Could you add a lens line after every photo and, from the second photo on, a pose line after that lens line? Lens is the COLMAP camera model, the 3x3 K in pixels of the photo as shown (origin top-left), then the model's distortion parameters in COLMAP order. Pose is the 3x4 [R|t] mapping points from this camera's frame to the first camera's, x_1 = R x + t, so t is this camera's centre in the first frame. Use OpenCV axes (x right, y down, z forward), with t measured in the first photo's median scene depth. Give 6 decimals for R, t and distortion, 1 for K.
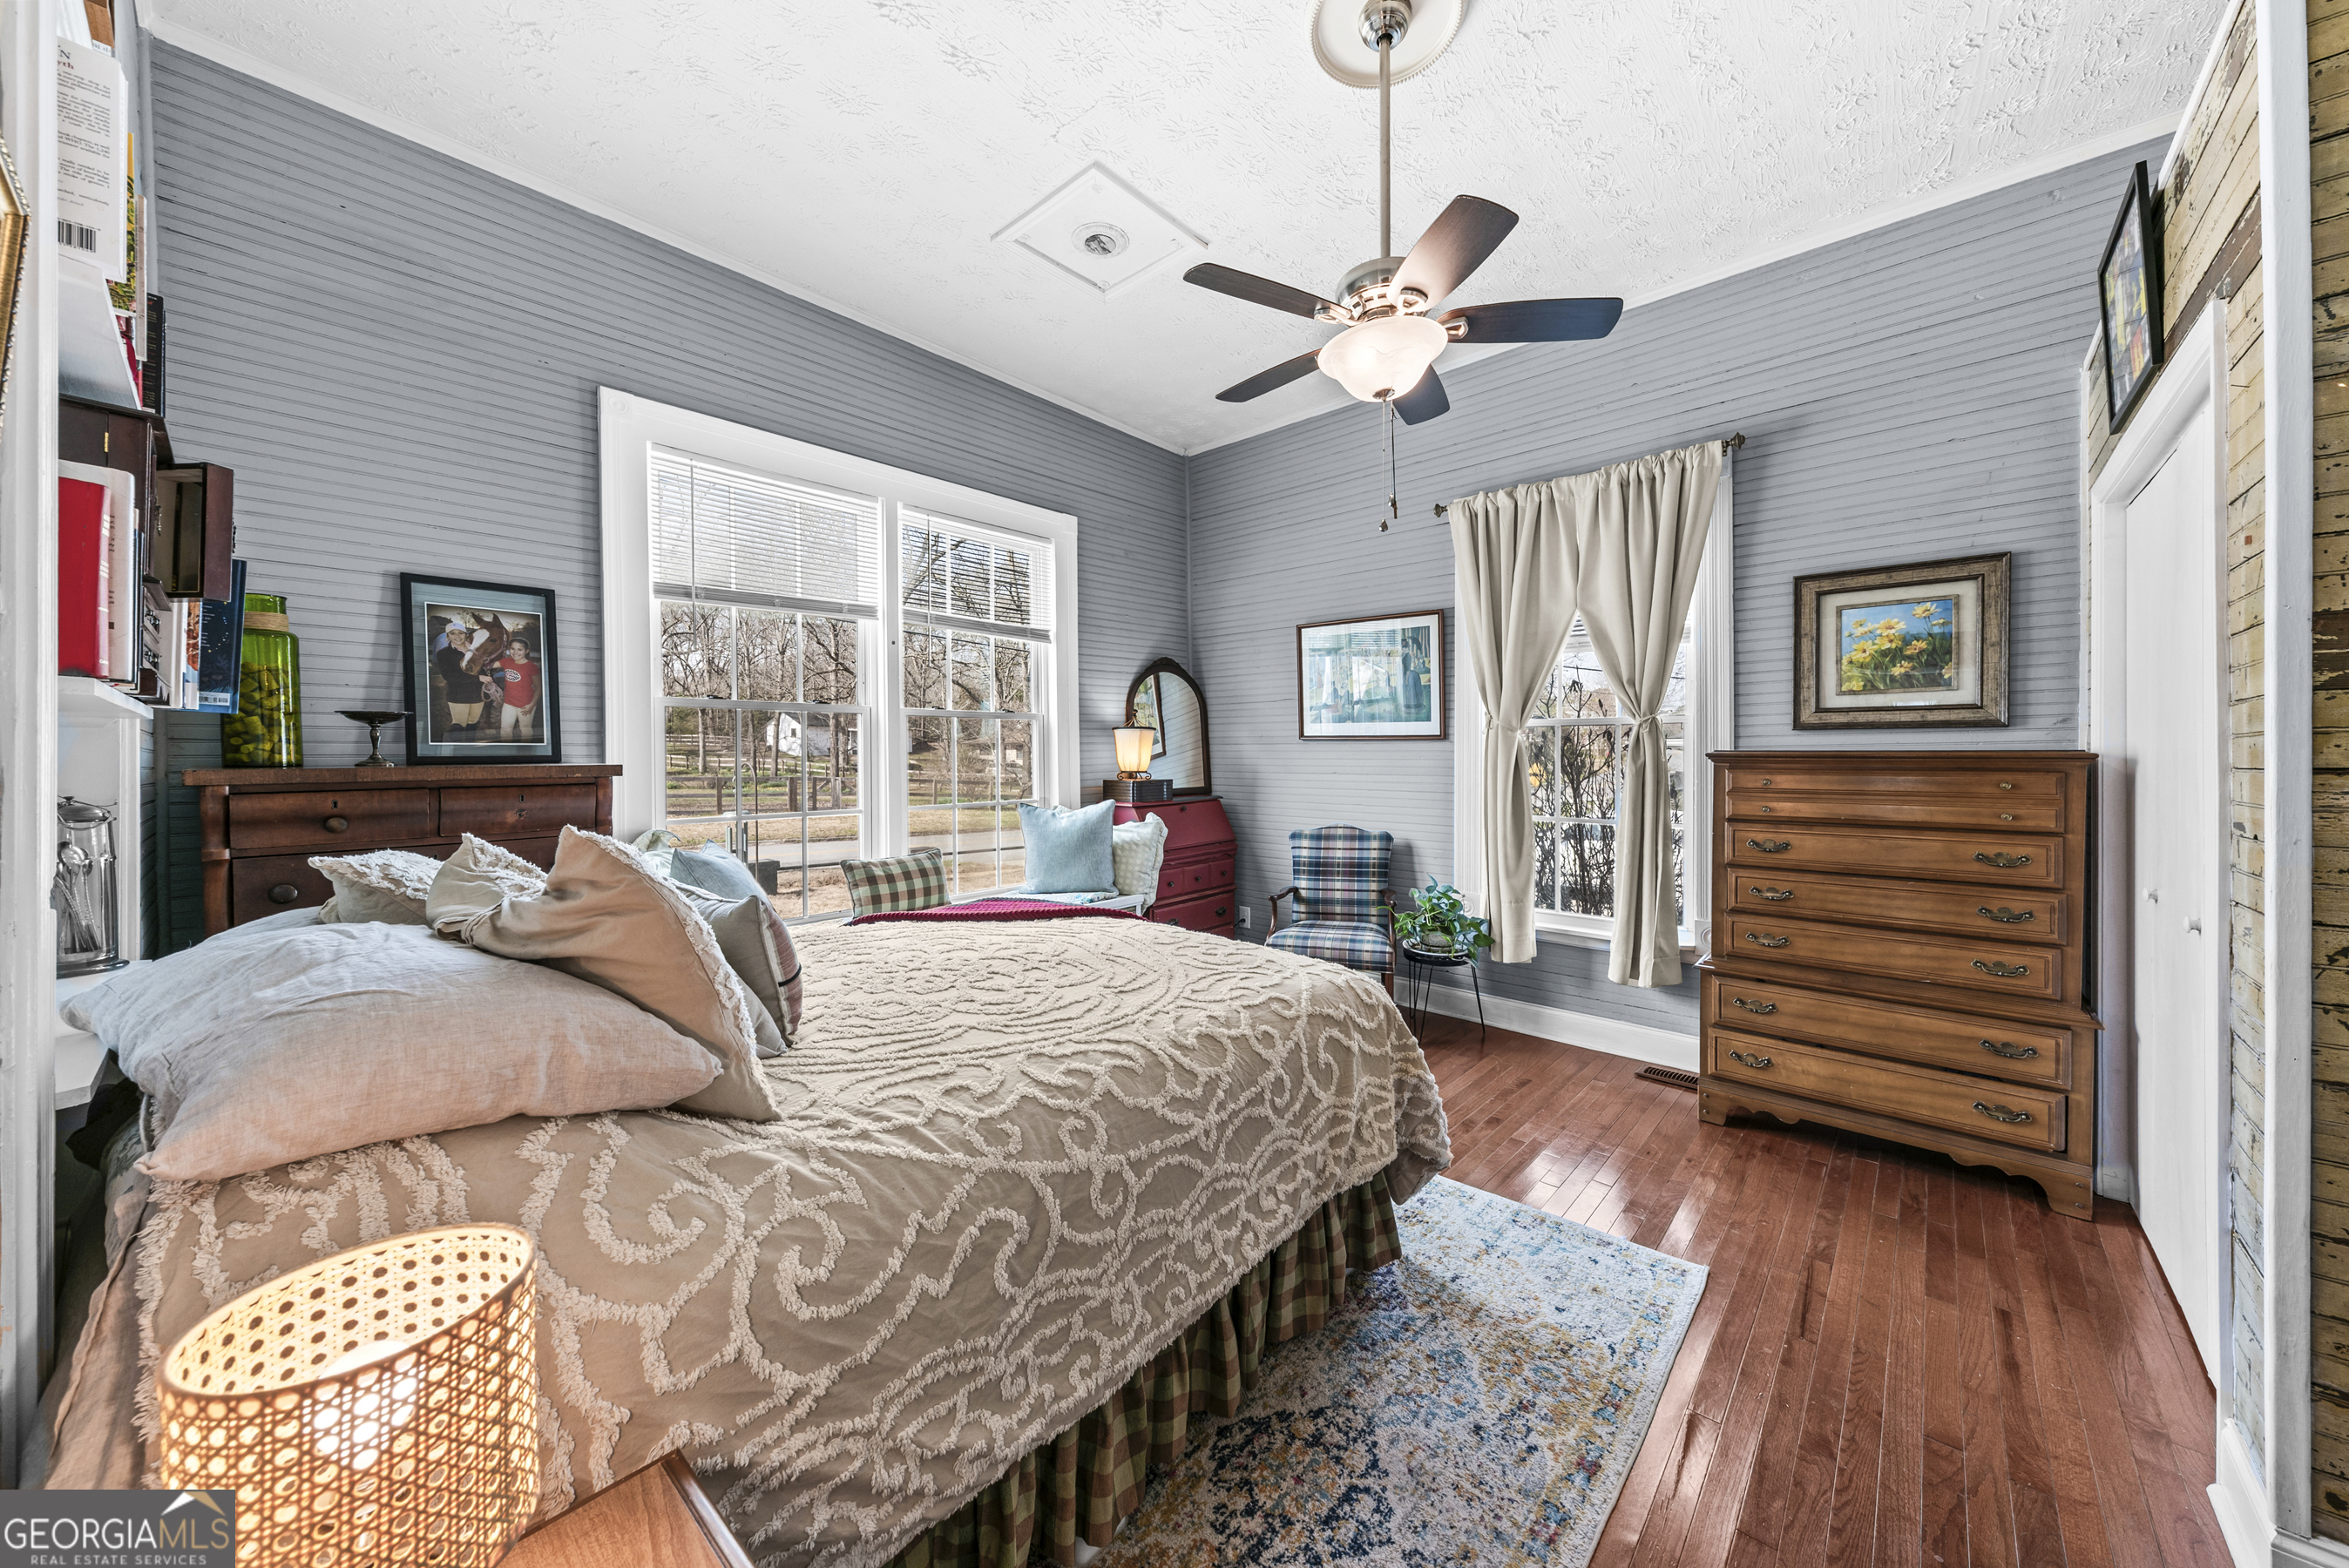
lens RADIAL K [[825.1, 0, 1174.5], [0, 825.1, 784.0], [0, 0, 1]] dist [-0.001272, -0.000139]
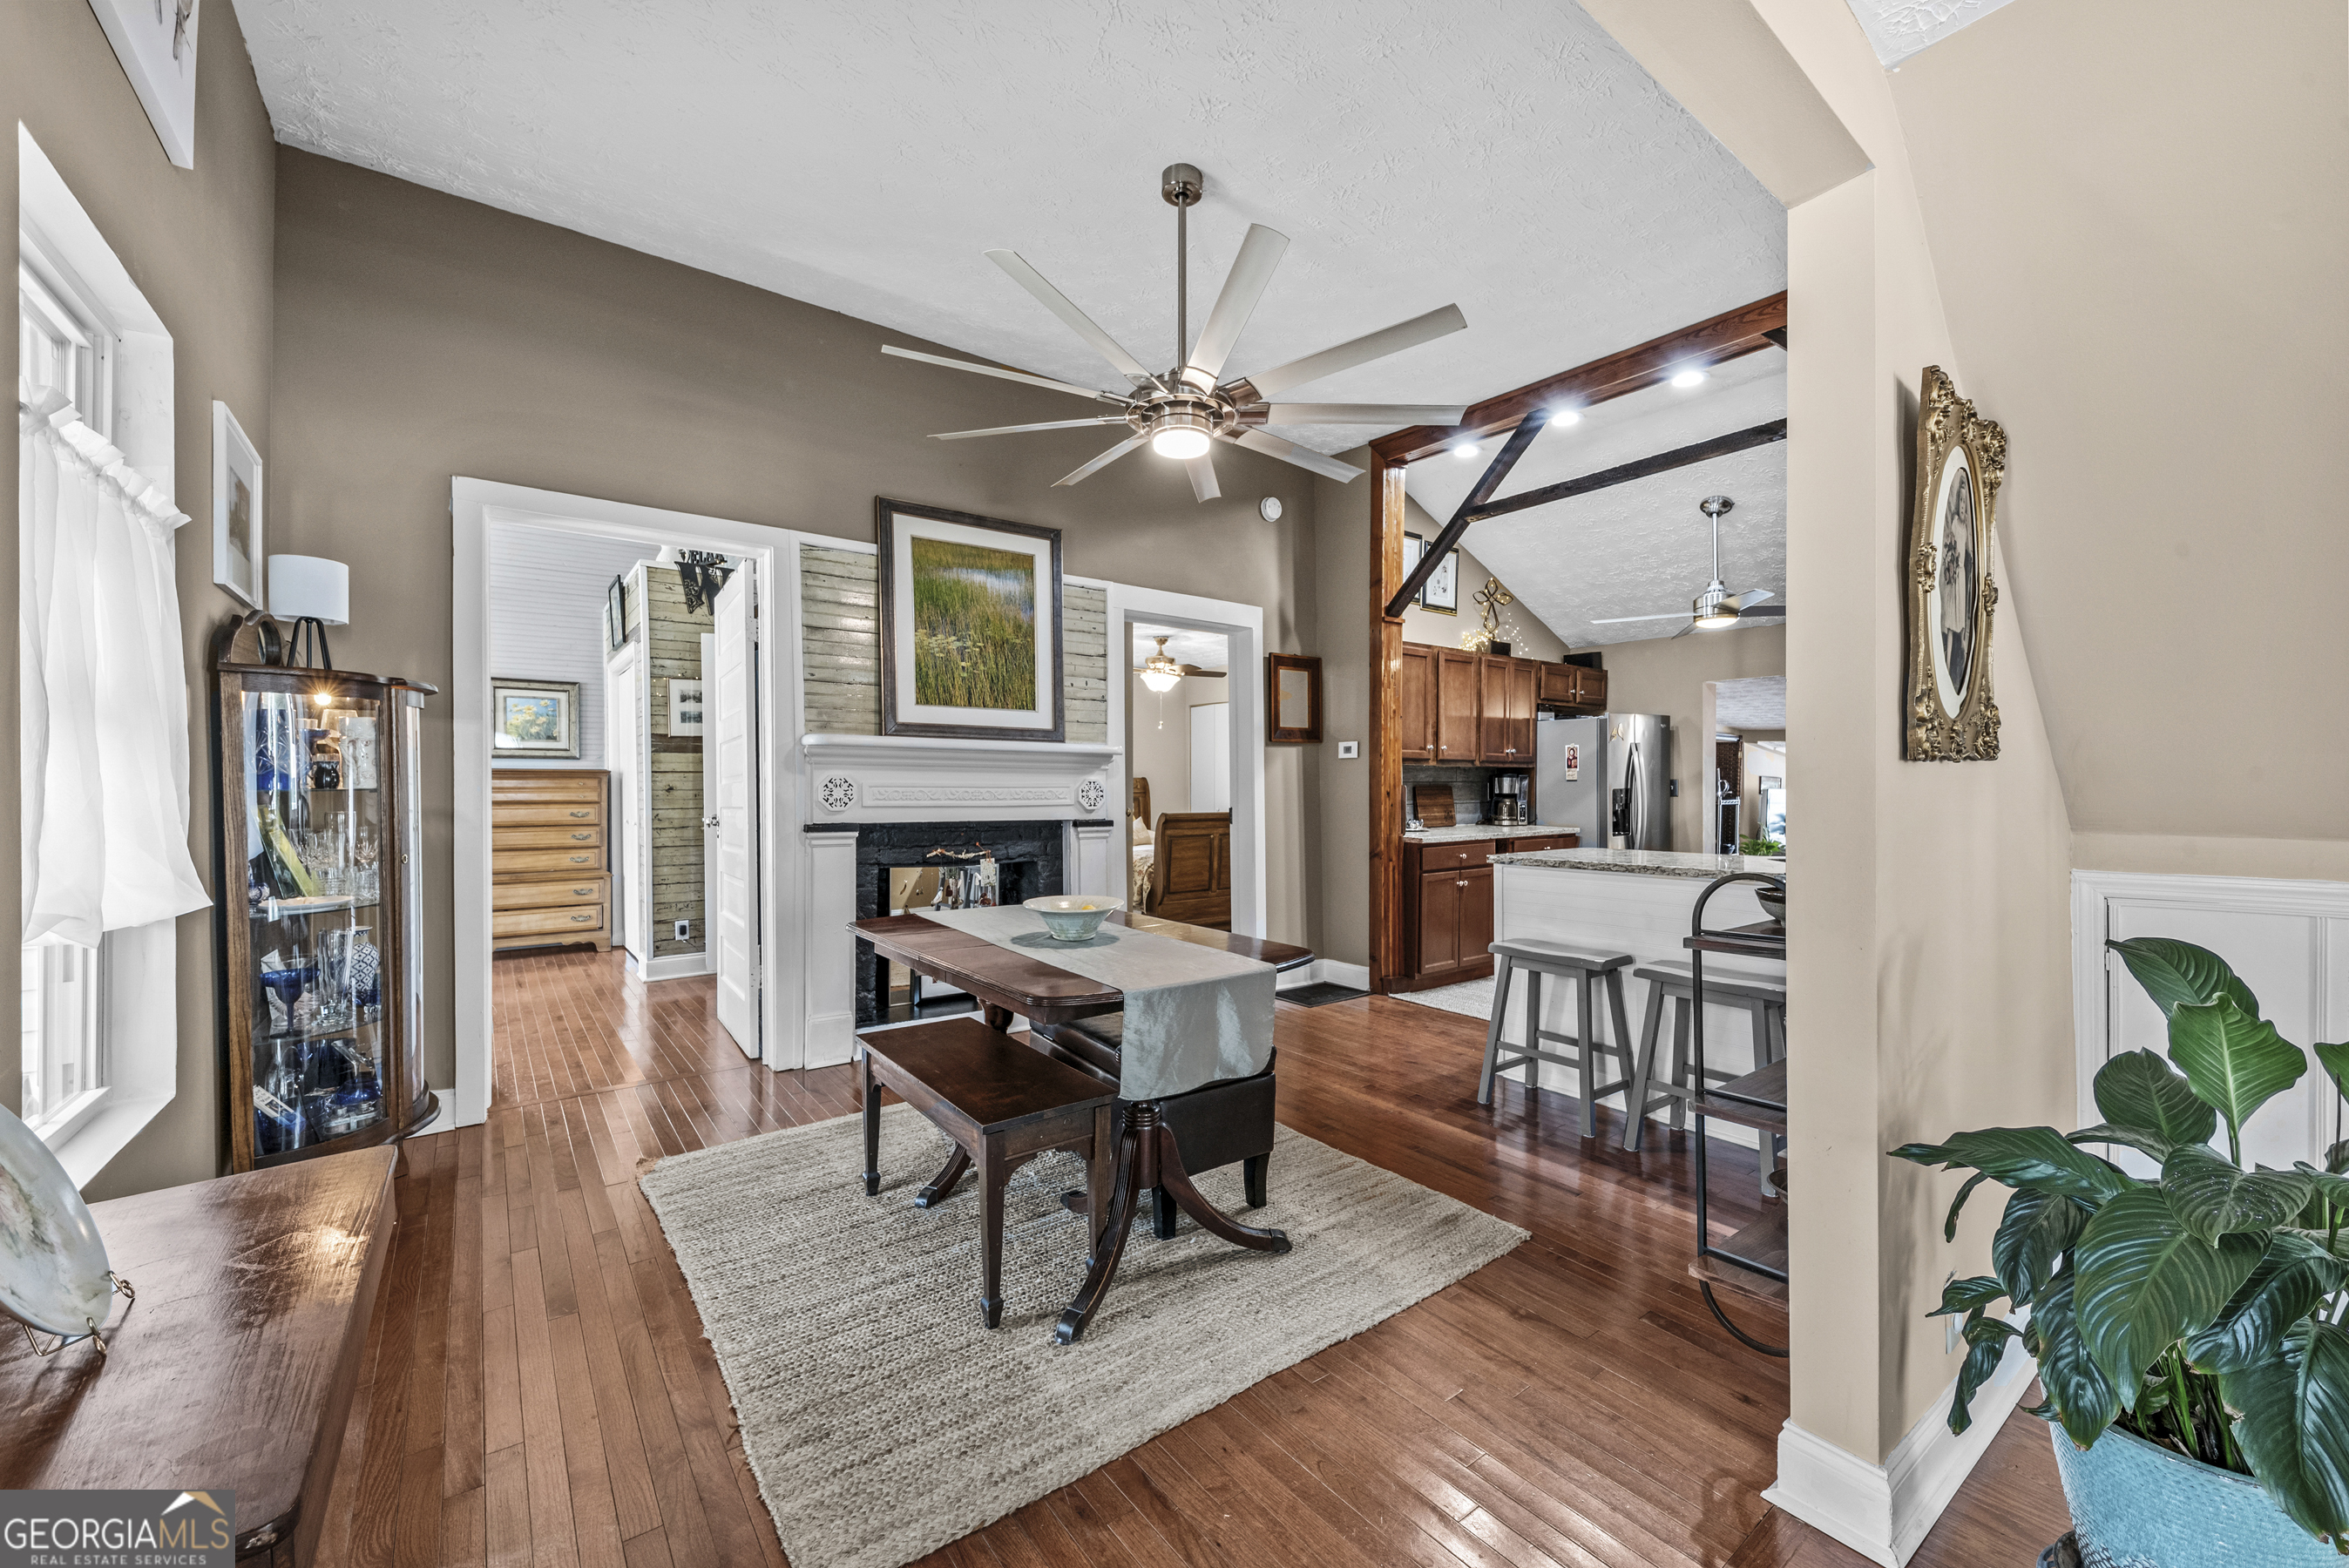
lens RADIAL K [[897.2, 0, 1174.5], [0, 897.2, 784.0], [0, 0, 1]] dist [0.000342, -0.000002]
pose [[0.170573, 0.014607, 0.985237, -1.304473], [0.021454, 0.999598, -0.018534, 0.090086], [-0.985111, 0.024298, 0.170191, -1.179774]]
